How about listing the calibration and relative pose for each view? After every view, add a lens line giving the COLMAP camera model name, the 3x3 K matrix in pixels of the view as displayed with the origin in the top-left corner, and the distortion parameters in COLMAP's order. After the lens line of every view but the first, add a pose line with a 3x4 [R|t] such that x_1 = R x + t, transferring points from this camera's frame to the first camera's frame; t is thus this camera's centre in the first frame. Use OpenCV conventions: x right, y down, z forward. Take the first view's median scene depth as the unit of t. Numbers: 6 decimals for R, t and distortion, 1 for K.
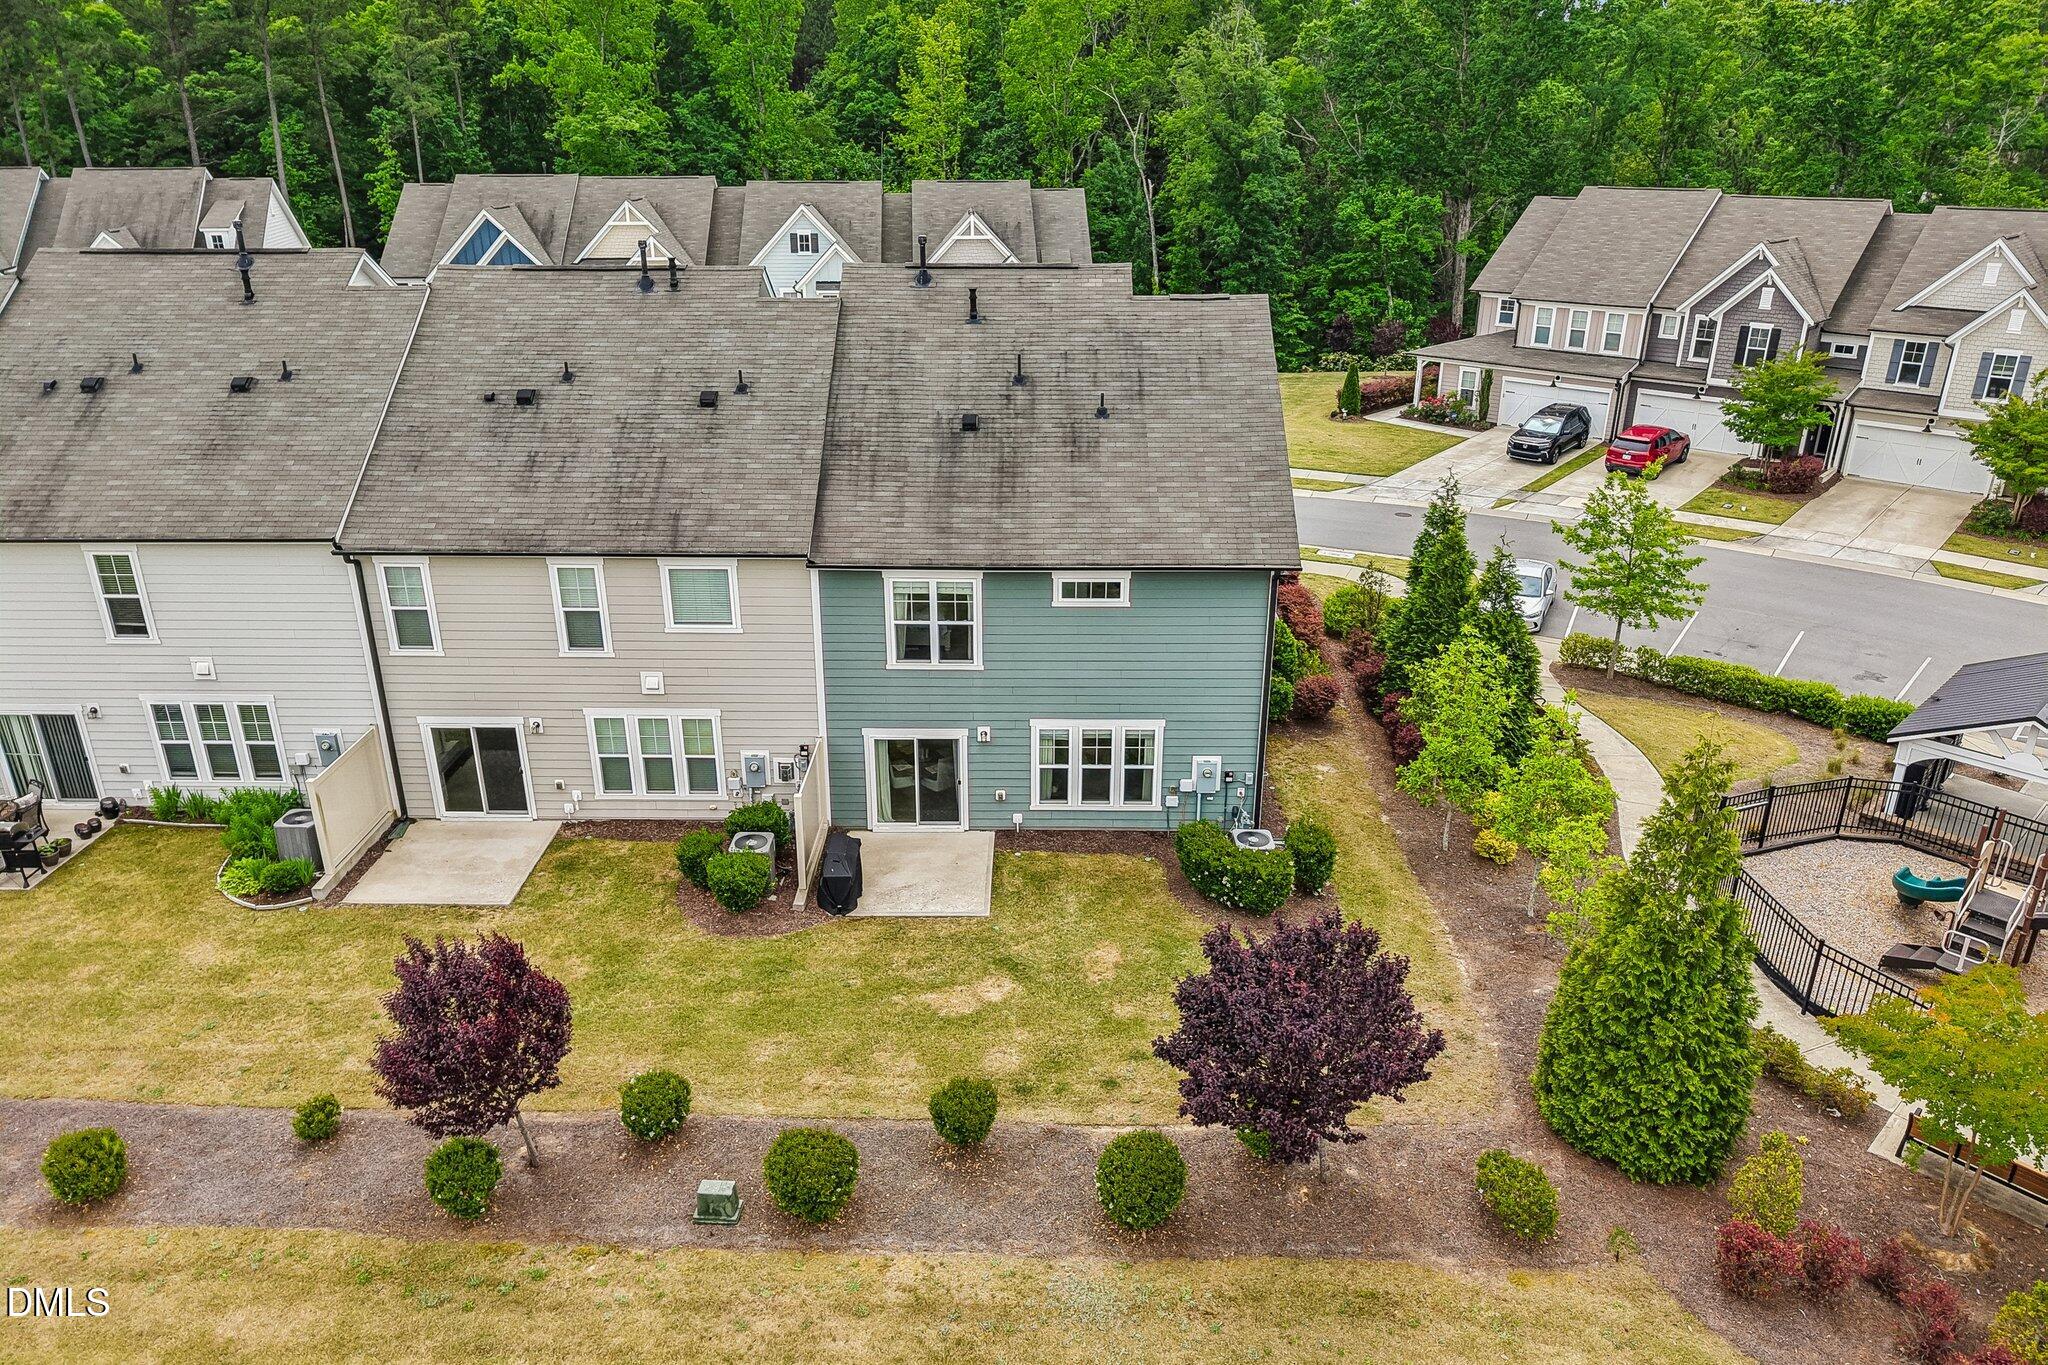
lens RADIAL K [[1370.3, 0, 1023.5], [0, 1370.3, 684.3], [0, 0, 1]] dist [0.024747, -0.024445]
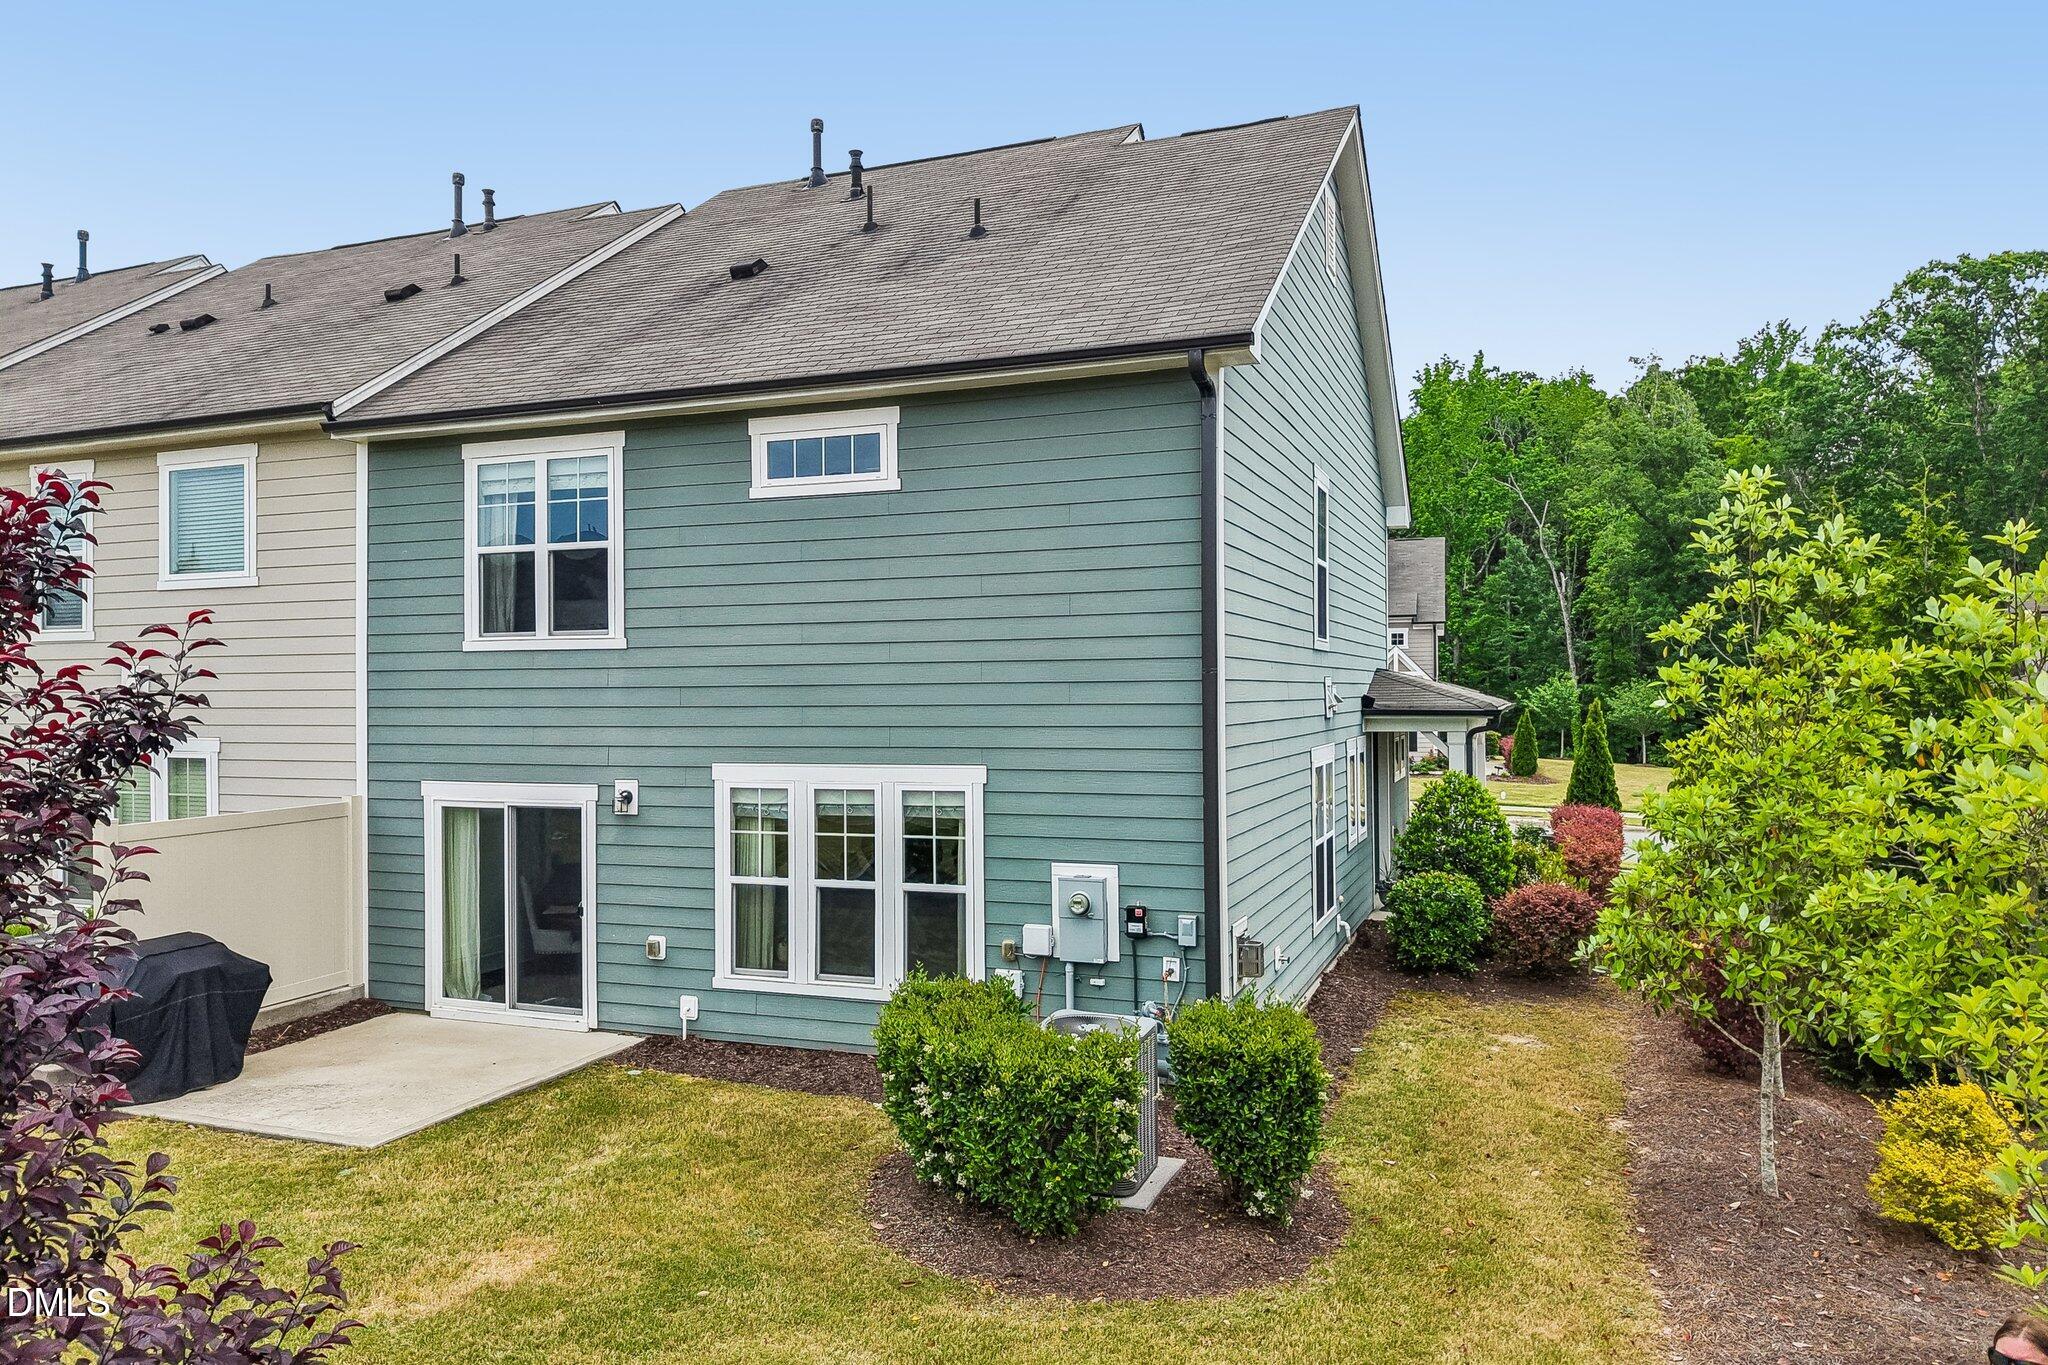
lens RADIAL K [[1370.3, 0, 1019.9], [0, 1370.3, 681.8], [0, 0, 1]] dist [0.024747, -0.024445]
pose [[0.936038, -0.011304, -0.351718, 0.258972], [-0.125106, 0.923498, -0.362630, 0.151460], [0.328910, 0.383437, 0.863015, 0.622521]]
